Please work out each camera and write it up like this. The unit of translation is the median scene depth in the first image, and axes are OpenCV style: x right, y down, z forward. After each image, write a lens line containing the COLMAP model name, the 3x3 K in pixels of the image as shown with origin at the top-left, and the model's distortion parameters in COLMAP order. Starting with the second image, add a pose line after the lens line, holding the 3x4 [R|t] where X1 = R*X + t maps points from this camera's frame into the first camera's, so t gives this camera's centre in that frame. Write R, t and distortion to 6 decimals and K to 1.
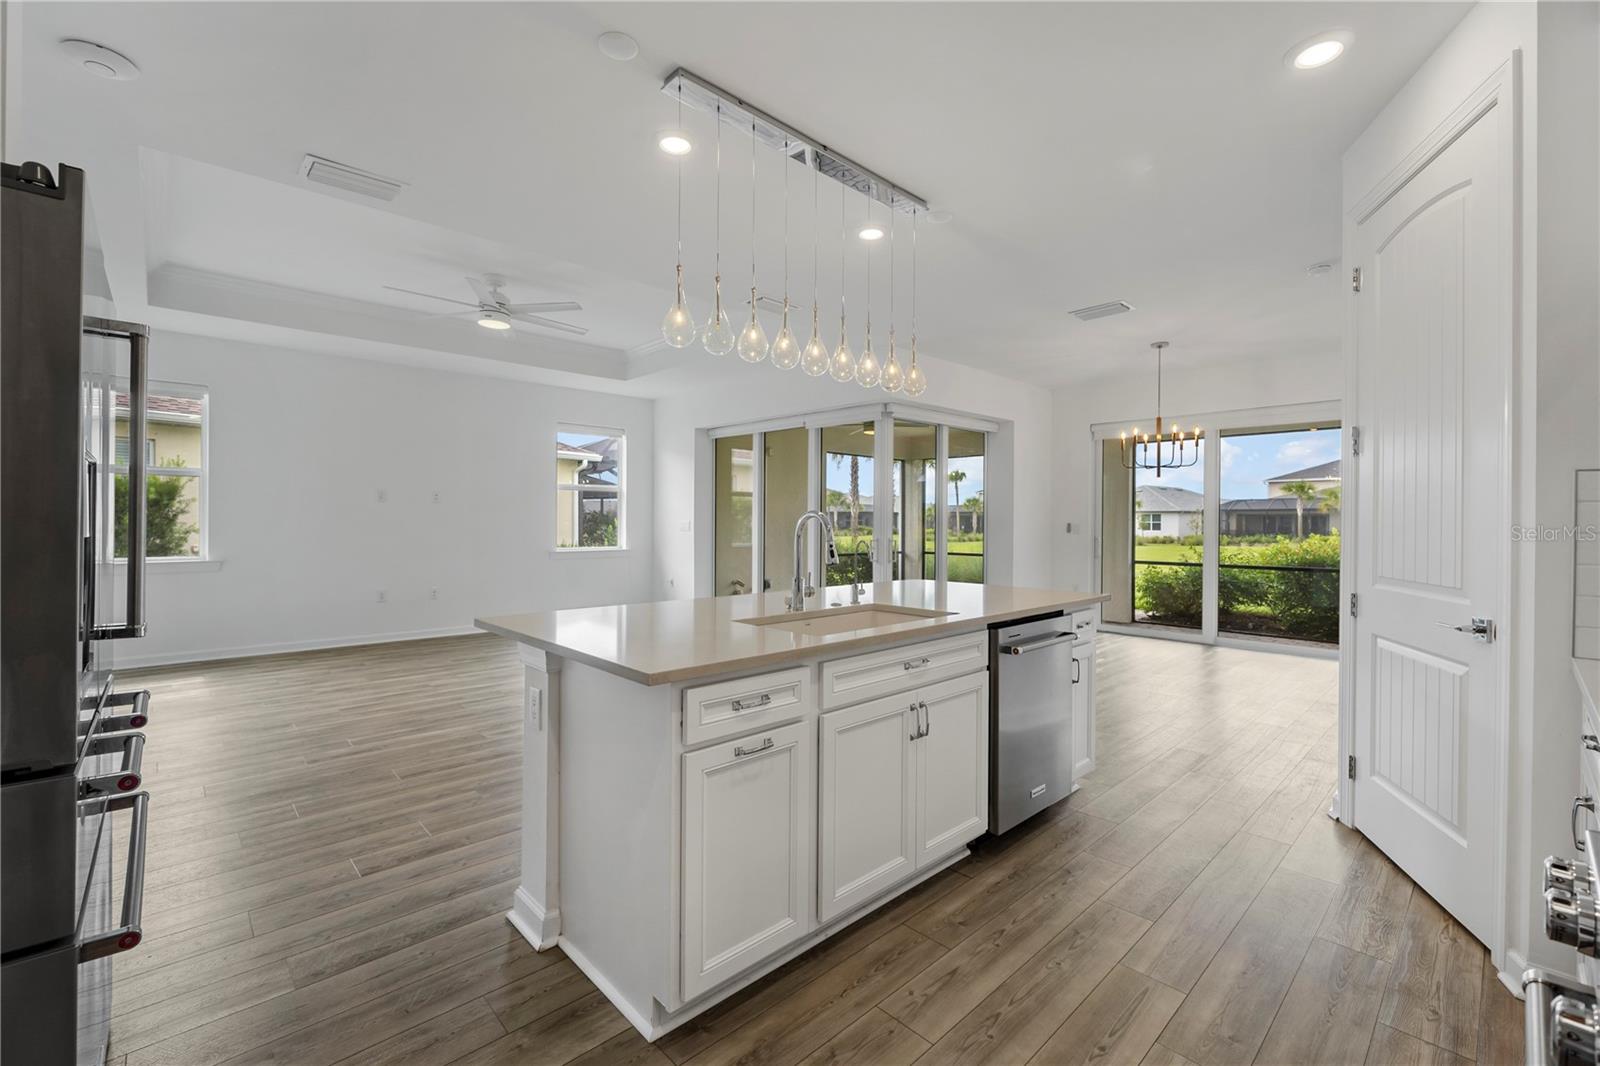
lens RADIAL K [[675.2, 0, 794.8], [0, 675.2, 521.9], [0, 0, 1]] dist [-0.010260, 0.000904]
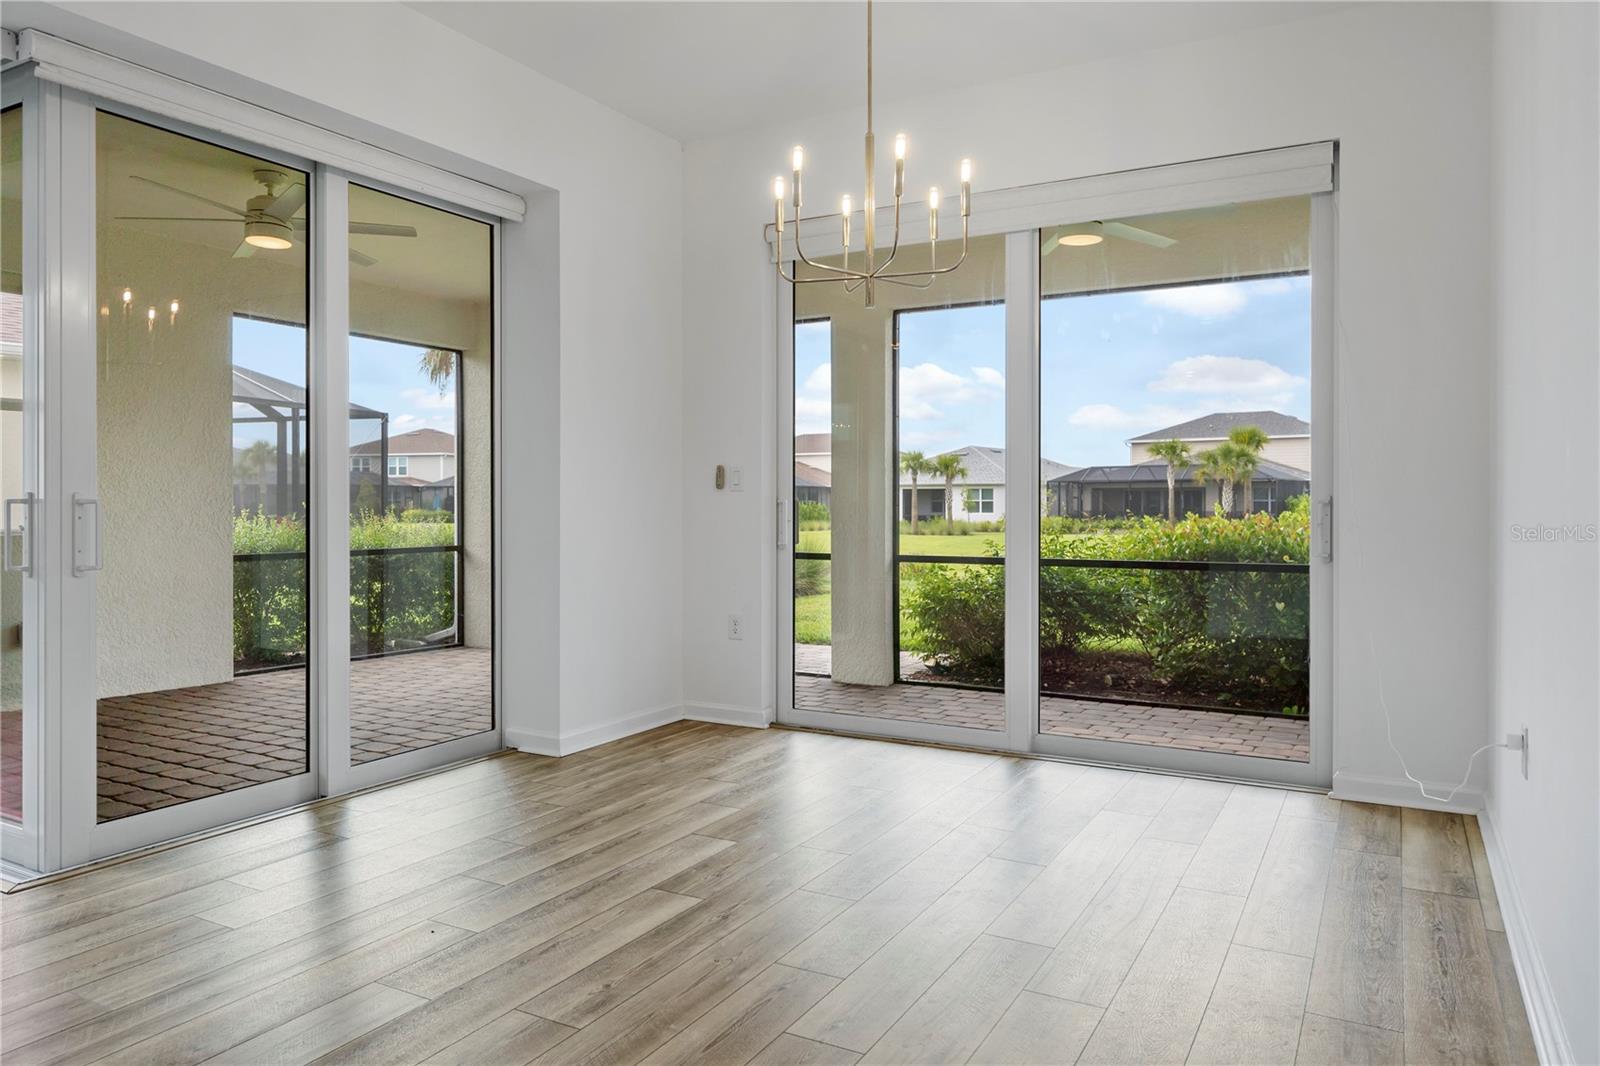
lens RADIAL K [[1064.4, 0, 787.0], [0, 1064.4, 507.2], [0, 0, 1]] dist [0.006880, -0.004976]
pose [[0.954789, -0.006228, 0.297220, 0.196429], [0.005644, 0.999980, 0.002822, 0.019737], [-0.297232, -0.001017, 0.954805, 0.287592]]
